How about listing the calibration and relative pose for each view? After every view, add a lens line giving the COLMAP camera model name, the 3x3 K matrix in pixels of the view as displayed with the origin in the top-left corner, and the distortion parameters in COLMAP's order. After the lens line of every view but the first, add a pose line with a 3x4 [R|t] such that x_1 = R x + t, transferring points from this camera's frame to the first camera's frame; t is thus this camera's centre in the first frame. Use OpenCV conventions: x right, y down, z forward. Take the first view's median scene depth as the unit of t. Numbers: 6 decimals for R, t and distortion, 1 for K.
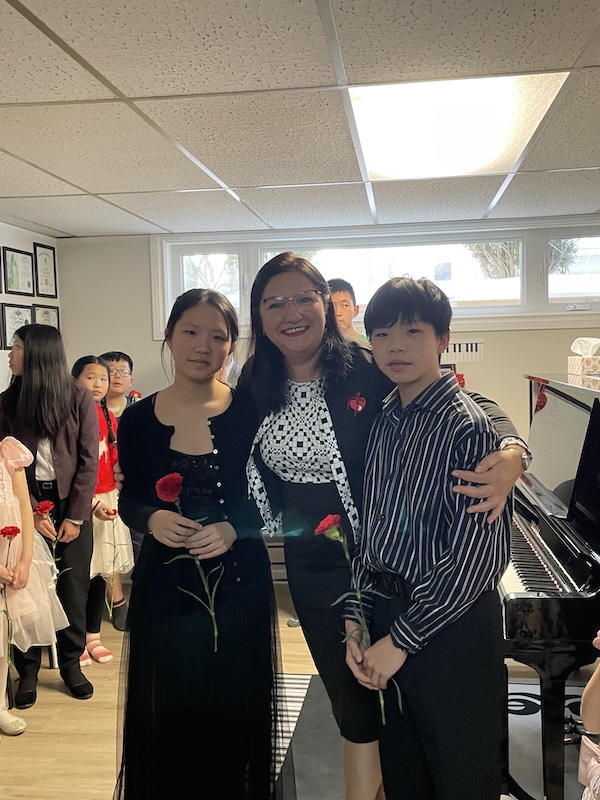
lens RADIAL K [[779.6, 0, 300.0], [0, 779.6, 400.0], [0, 0, 1]] dist [0.145206, -0.169354]
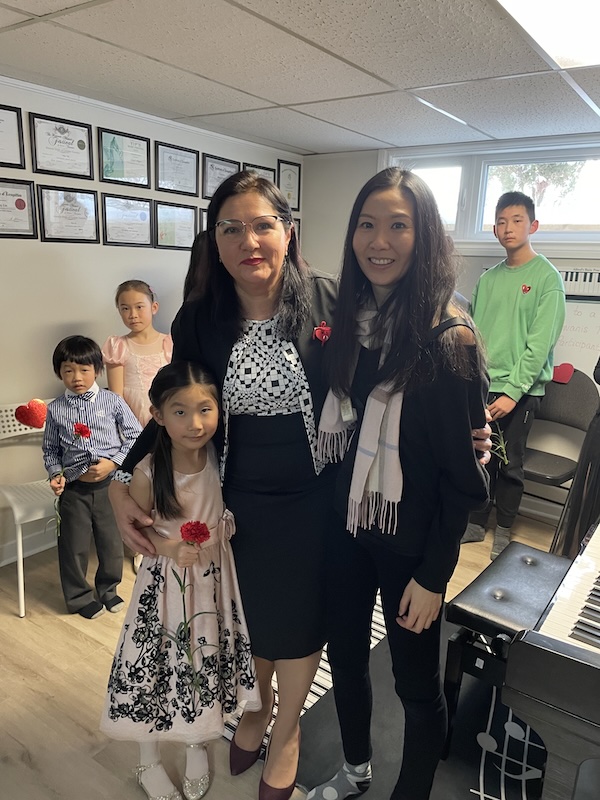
lens RADIAL K [[605.3, 0, 300.0], [0, 605.3, 400.0], [0, 0, 1]] dist [0.045052, -0.001634]
pose [[0.886908, 0.160898, -0.433020, 0.131462], [-0.088317, 0.979150, 0.182934, -0.022962], [0.453425, -0.124002, 0.882626, 0.200274]]
